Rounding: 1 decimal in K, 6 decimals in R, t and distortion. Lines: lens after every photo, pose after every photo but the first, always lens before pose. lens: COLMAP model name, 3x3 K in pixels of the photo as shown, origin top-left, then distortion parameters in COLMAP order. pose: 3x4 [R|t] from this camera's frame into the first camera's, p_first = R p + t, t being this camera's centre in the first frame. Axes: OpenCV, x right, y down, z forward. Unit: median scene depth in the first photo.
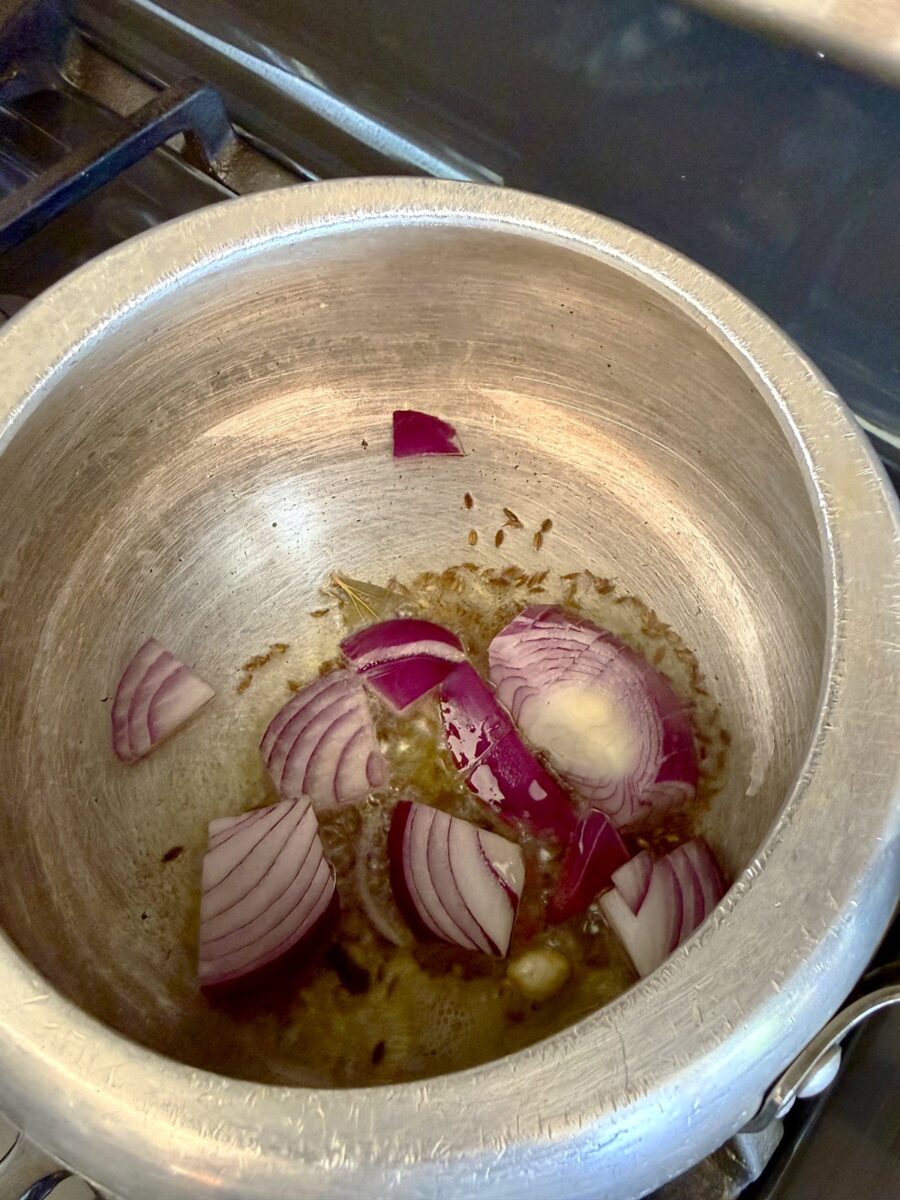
lens RADIAL K [[878.4, 0, 450.0], [0, 878.4, 600.0], [0, 0, 1]] dist [0.009257, -0.001232]
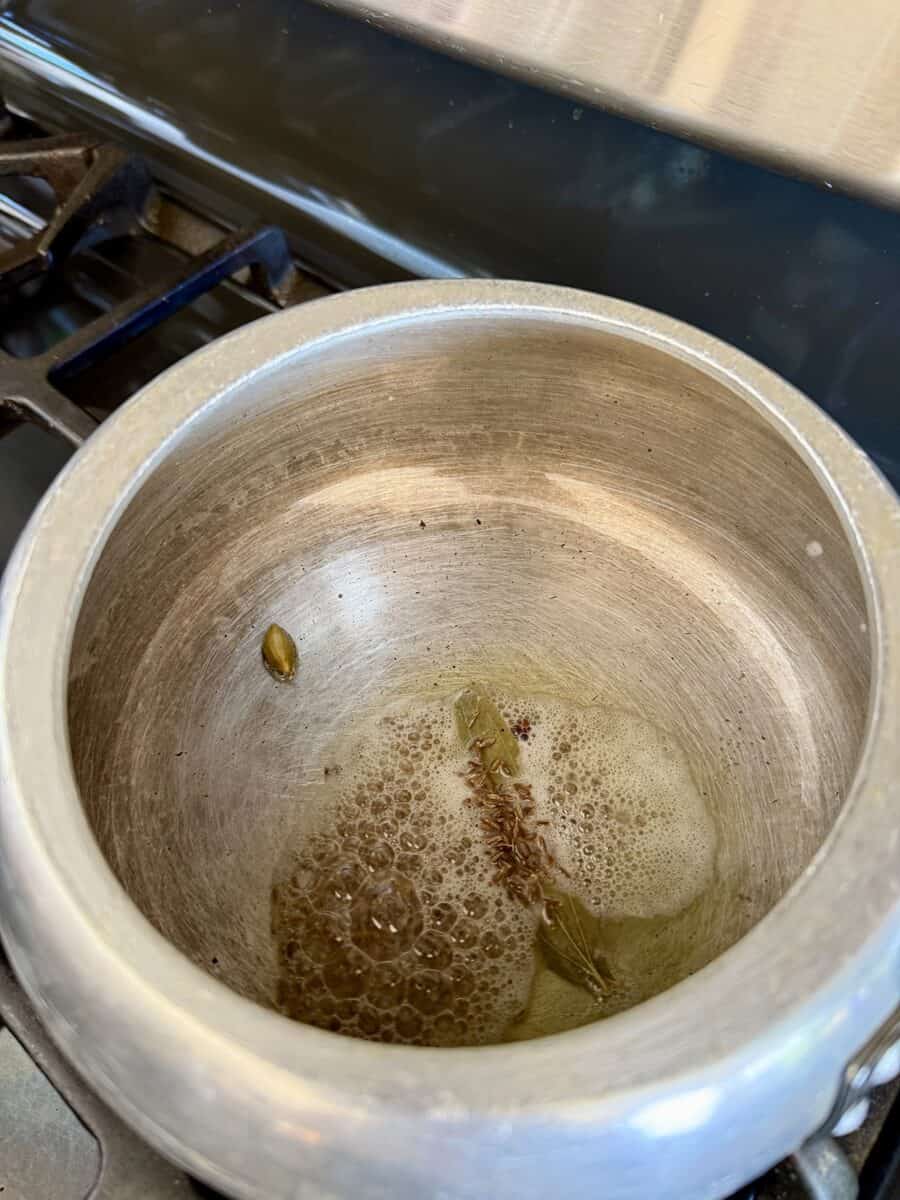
lens RADIAL K [[882.0, 0, 450.0], [0, 882.0, 600.0], [0, 0, 1]] dist [0.165351, -0.450973]
pose [[0.999906, 0.002566, -0.013505, -0.052362], [-0.004579, 0.988487, -0.151236, 0.086822], [0.012962, 0.151284, 0.988405, -0.075022]]
